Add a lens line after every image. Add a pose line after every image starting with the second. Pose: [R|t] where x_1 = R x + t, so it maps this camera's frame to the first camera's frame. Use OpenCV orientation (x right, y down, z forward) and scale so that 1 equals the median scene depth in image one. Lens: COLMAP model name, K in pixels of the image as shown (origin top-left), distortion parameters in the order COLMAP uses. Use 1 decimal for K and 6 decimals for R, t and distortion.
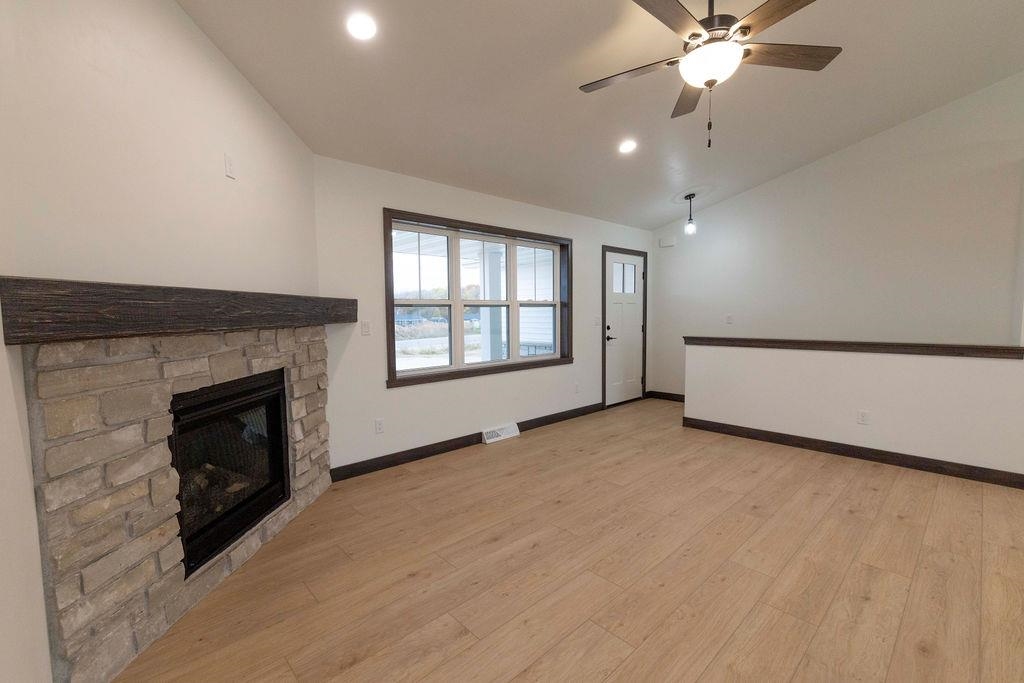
lens RADIAL K [[432.8, 0, 513.8], [0, 432.8, 342.8], [0, 0, 1]] dist [0.001559, -0.000540]
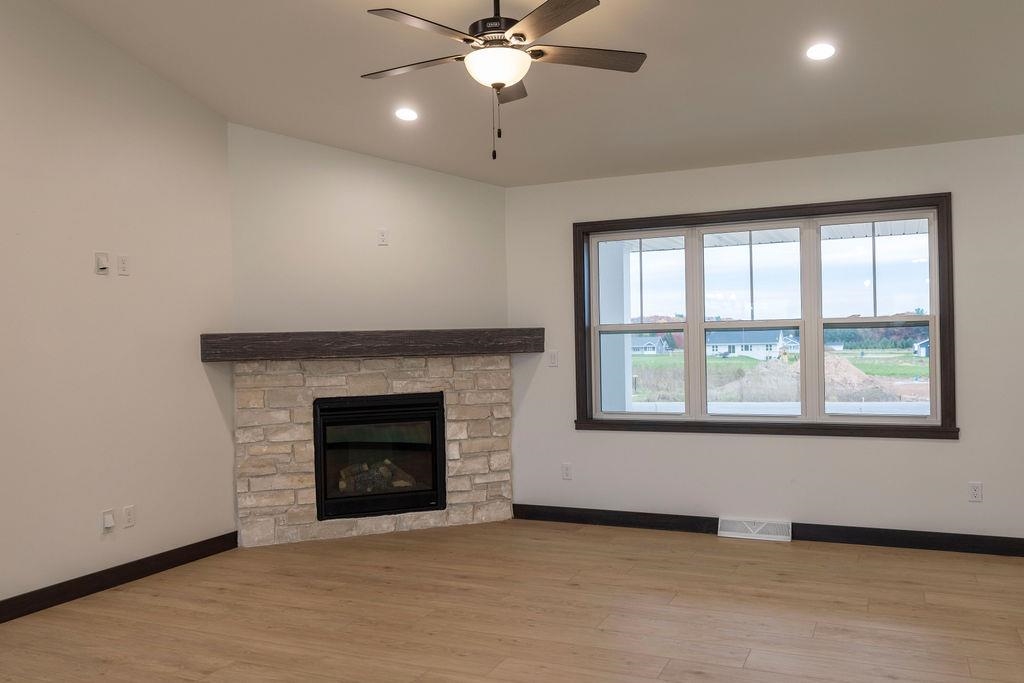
lens RADIAL K [[806.8, 0, 513.0], [0, 806.8, 335.7], [0, 0, 1]] dist [0.025752, -0.009399]
pose [[0.404414, -0.007060, -0.914549, 1.517039], [-0.047058, 0.998485, -0.028517, -0.038940], [0.913365, 0.054570, 0.403469, 0.303974]]
